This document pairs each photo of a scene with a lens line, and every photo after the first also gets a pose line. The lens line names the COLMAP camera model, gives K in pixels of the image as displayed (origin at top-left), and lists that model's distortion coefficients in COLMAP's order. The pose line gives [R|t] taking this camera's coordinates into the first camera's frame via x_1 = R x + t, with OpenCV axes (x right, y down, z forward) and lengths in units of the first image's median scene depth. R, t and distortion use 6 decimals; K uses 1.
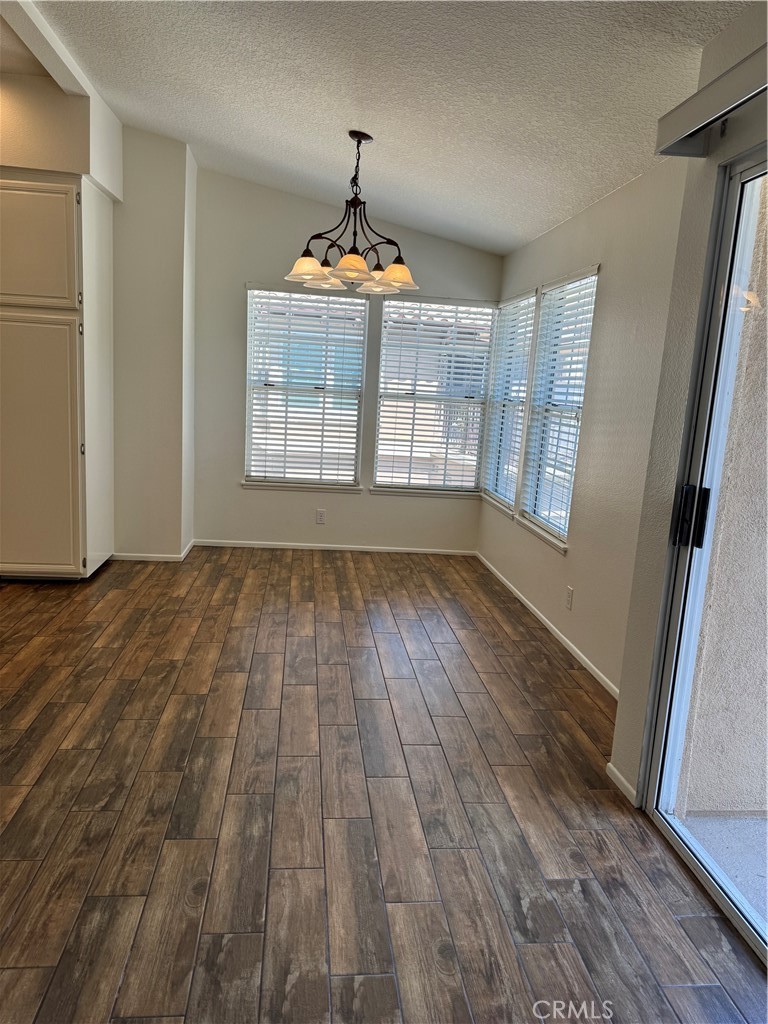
lens RADIAL K [[722.4, 0, 383.9], [0, 722.4, 512.2], [0, 0, 1]] dist [0.000199, -0.002597]
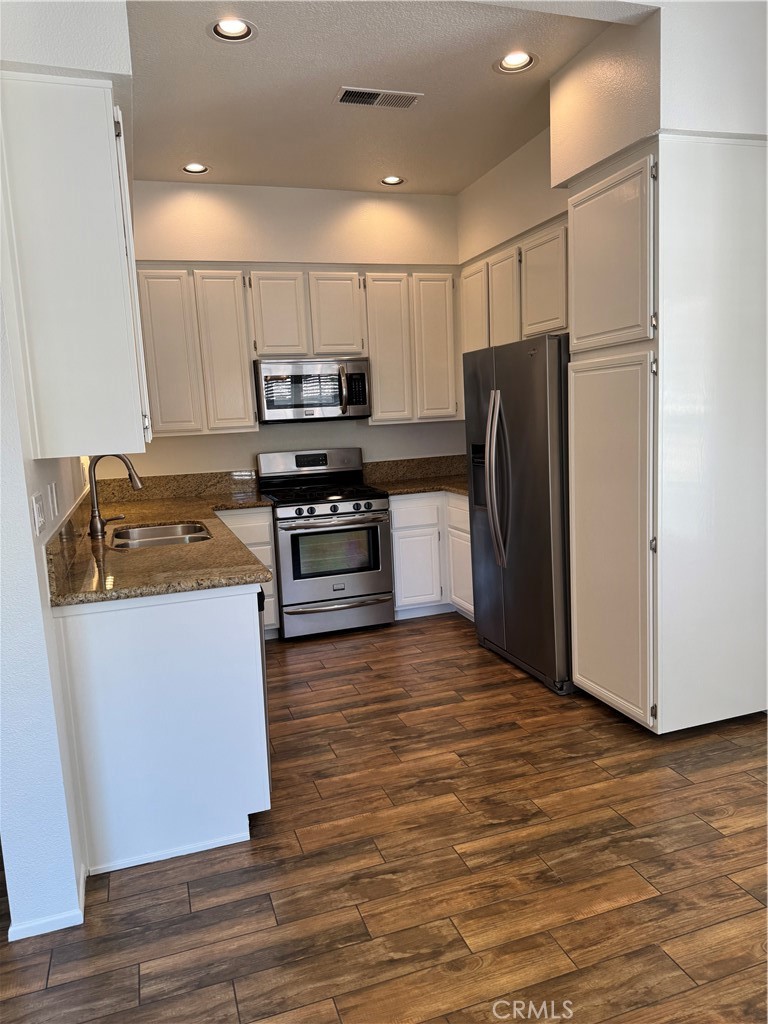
lens RADIAL K [[722.4, 0, 383.2], [0, 722.4, 514.8], [0, 0, 1]] dist [0.000199, -0.002597]
pose [[0.207297, 0.065067, -0.976112, 0.206049], [-0.105527, 0.993451, 0.043812, -0.132776], [0.972570, 0.093924, 0.212806, 0.688191]]
